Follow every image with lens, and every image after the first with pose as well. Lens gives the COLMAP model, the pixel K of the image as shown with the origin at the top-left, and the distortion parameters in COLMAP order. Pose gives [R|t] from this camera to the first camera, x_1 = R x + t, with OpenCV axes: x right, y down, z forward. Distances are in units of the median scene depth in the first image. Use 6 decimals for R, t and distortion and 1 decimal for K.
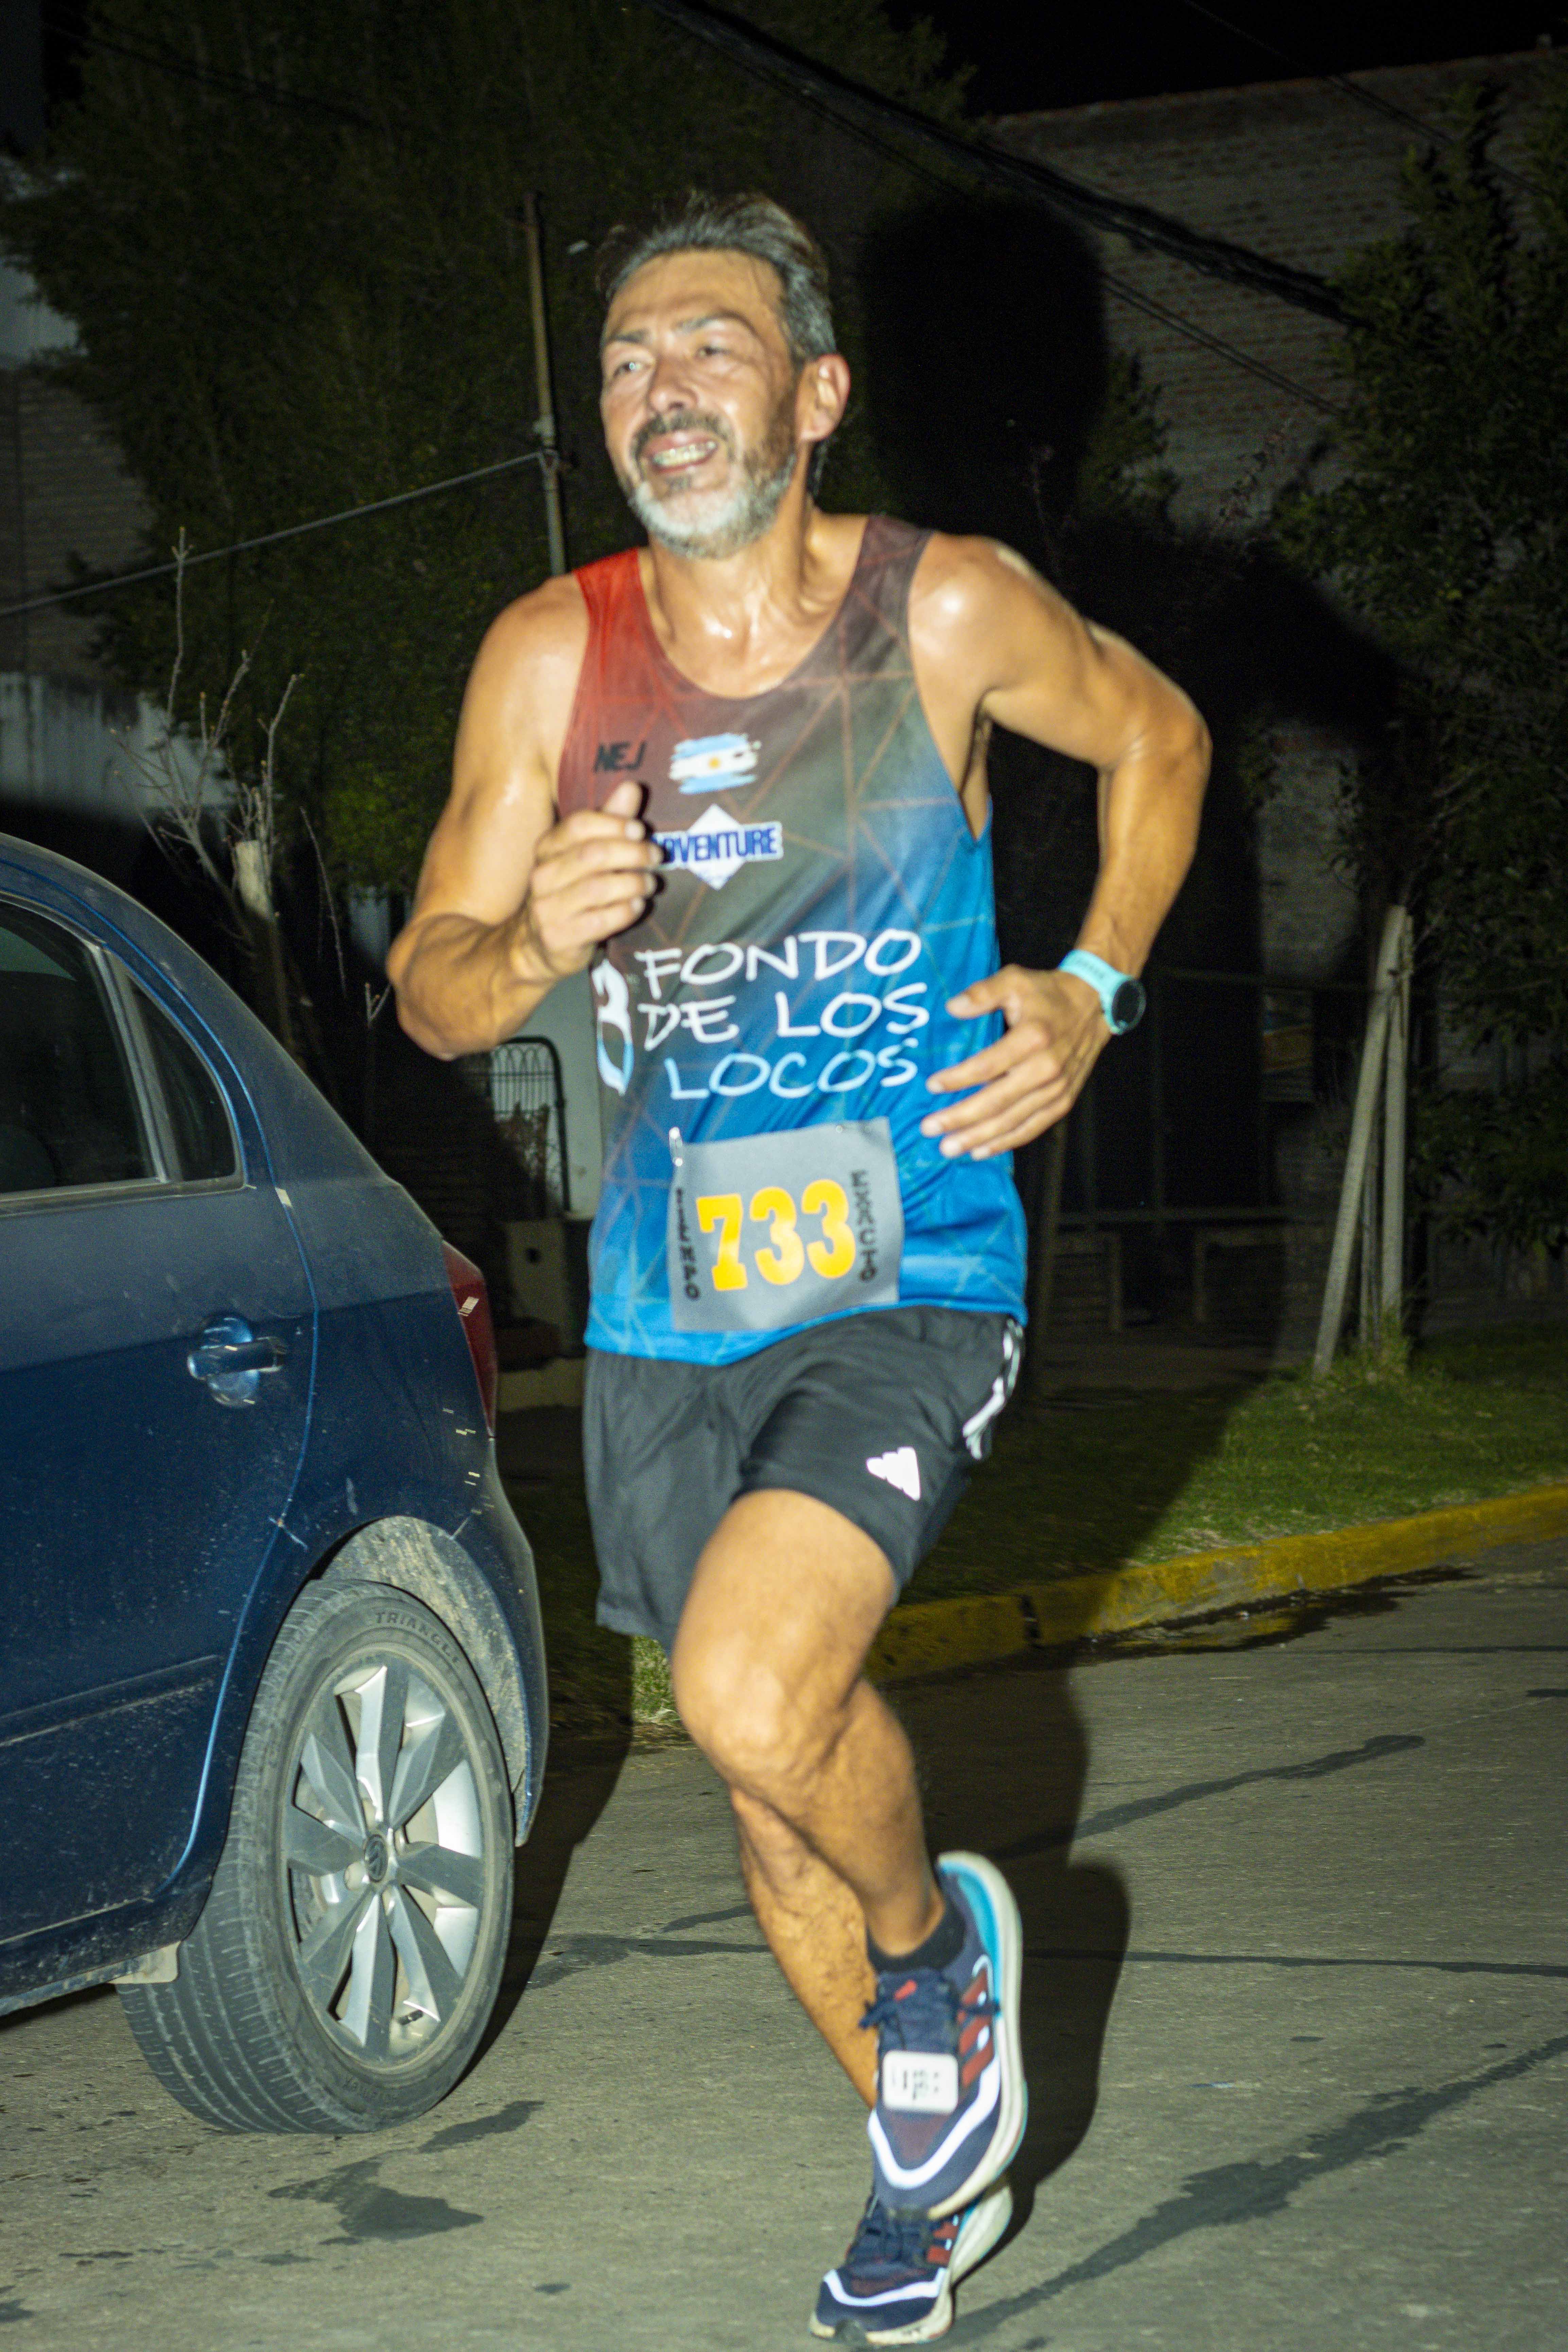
lens RADIAL K [[5431.7, 0, 791.6], [0, 5431.7, 1420.6], [0, 0, 1]] dist [0.177654, -0.323246]
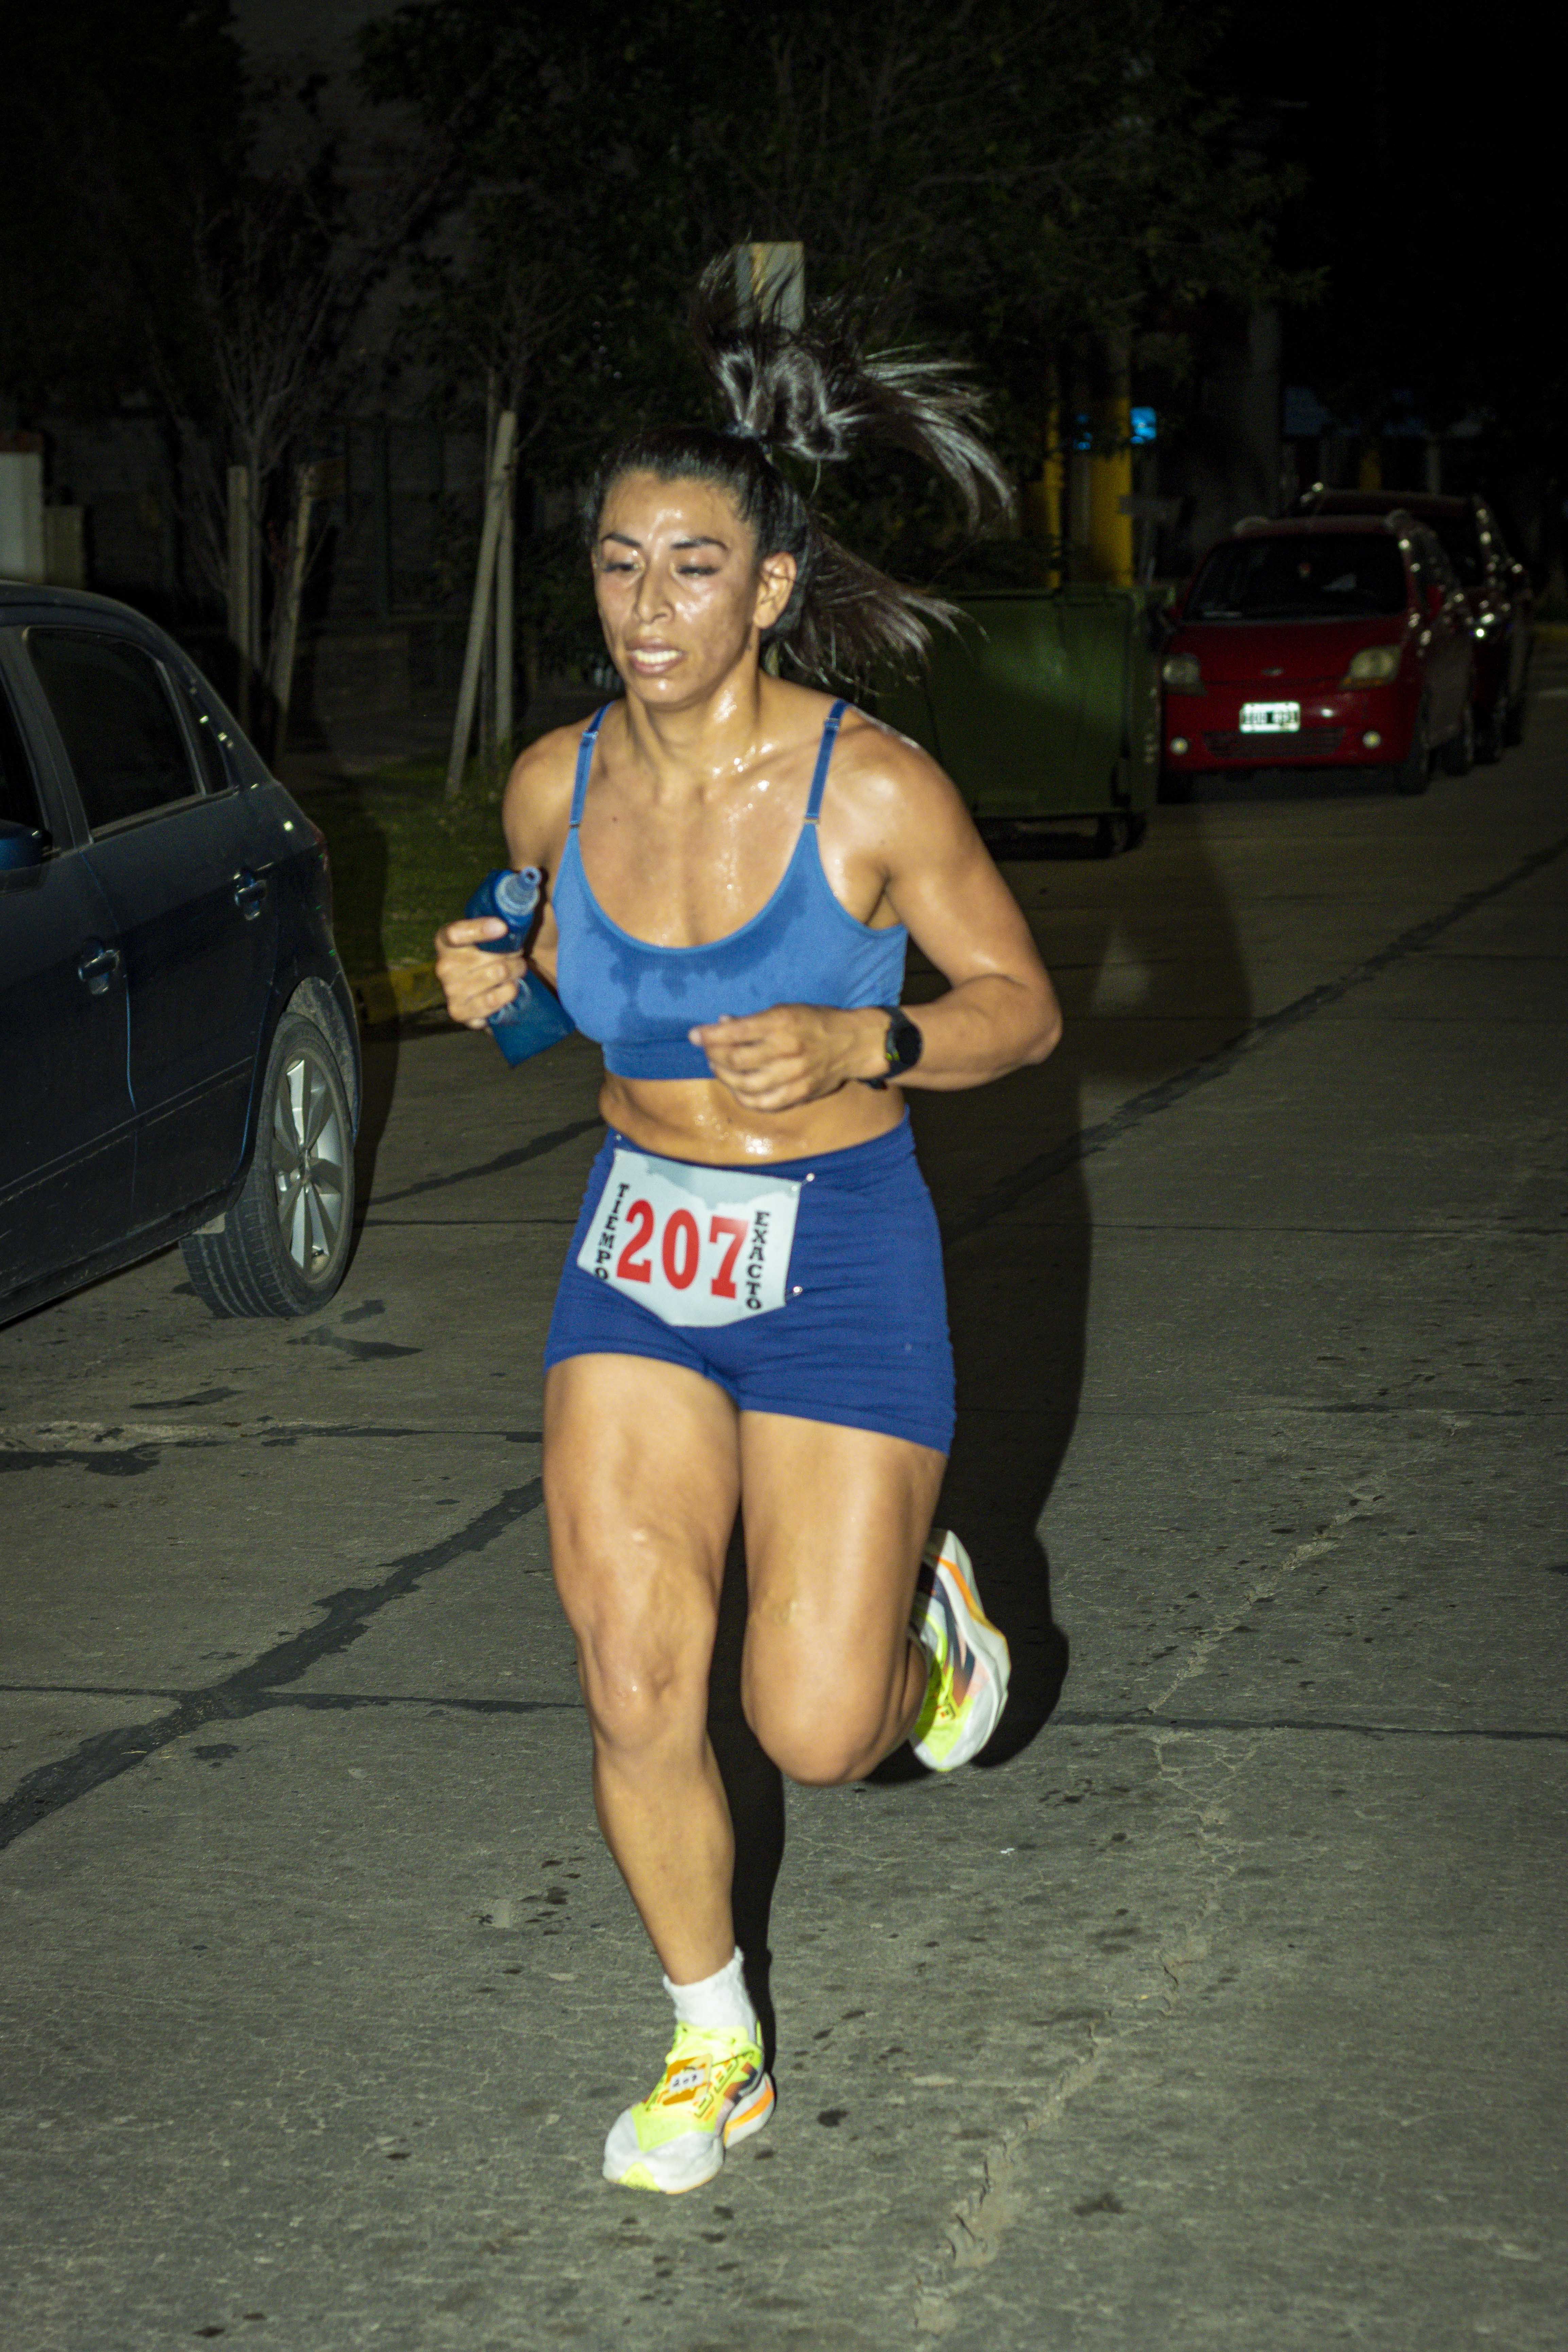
lens RADIAL K [[5365.5, 0, 779.0], [0, 5365.5, 1448.5], [0, 0, 1]] dist [0.110952, -0.010225]
pose [[0.978506, -0.025984, 0.204575, -0.115736], [-0.000062, 0.991993, 0.126294, -0.020873], [-0.206218, -0.123592, 0.970669, -0.311824]]
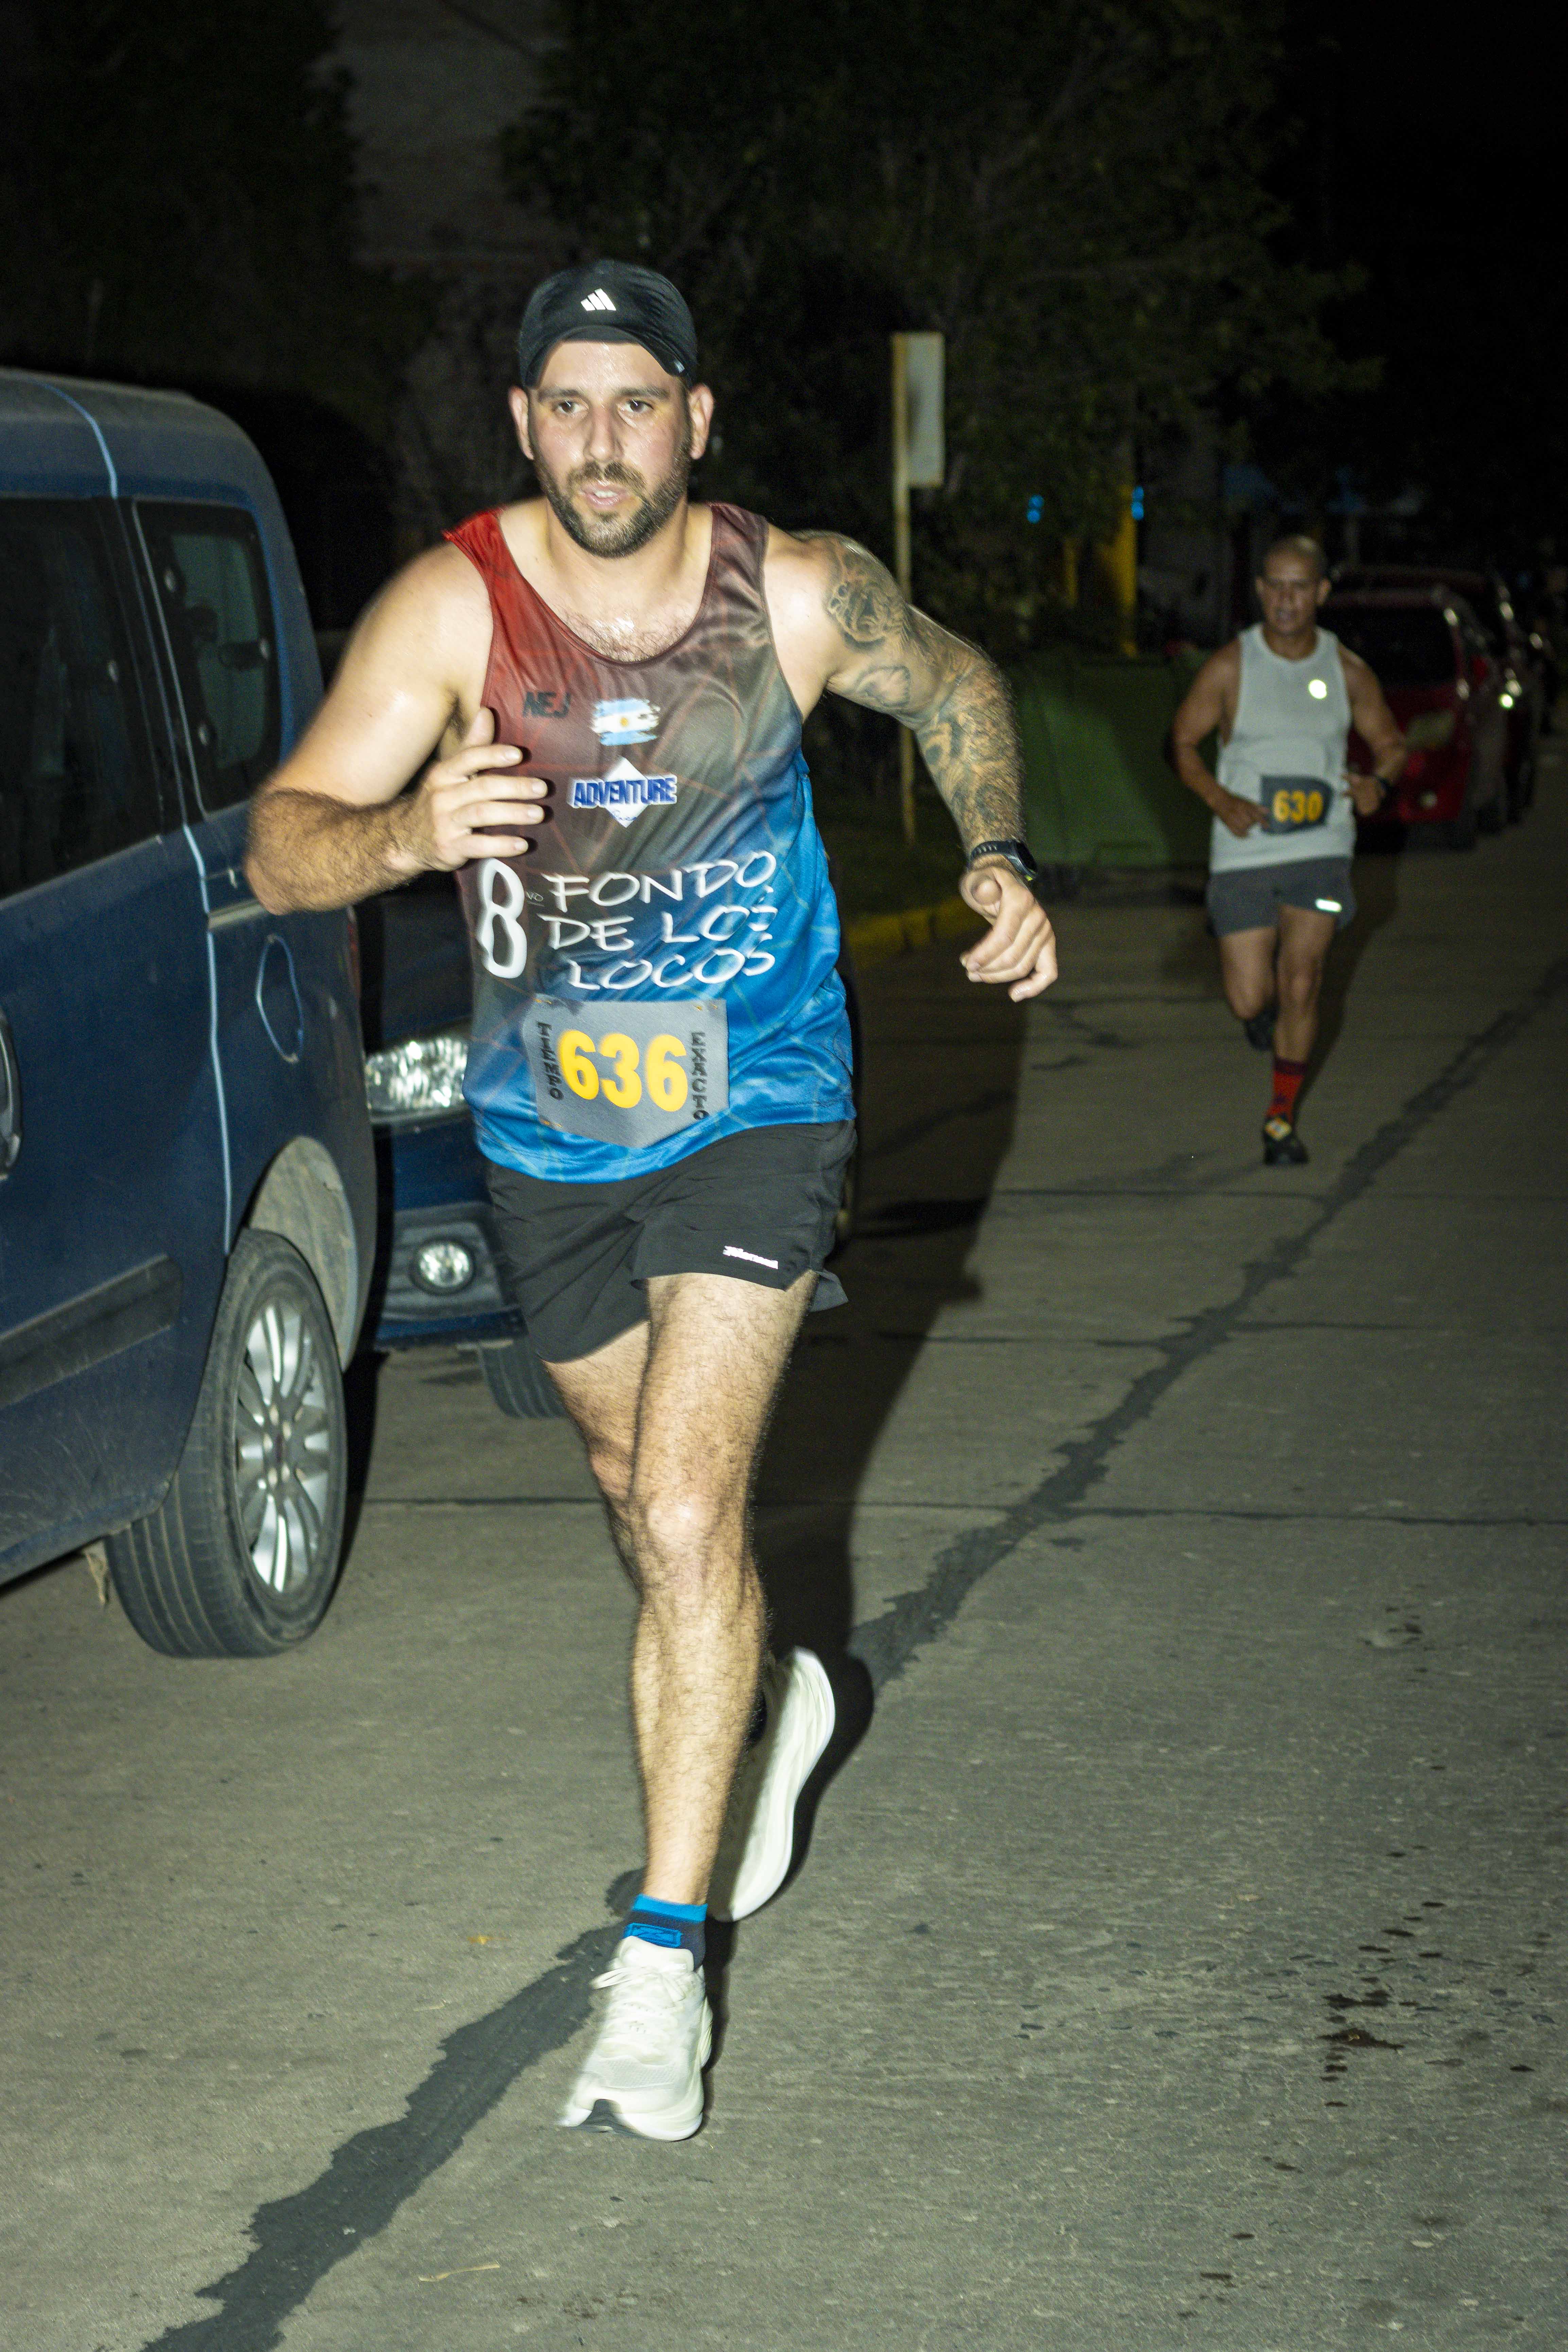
lens RADIAL K [[5356.9, 0, 779.9], [0, 5356.9, 1432.4], [0, 0, 1]] dist [0.119239, 0.093377]
pose [[0.973228, -0.018300, 0.229112, -0.233477], [-0.007498, 0.993767, 0.111225, -0.015146], [-0.229720, -0.109965, 0.967025, -0.421616]]
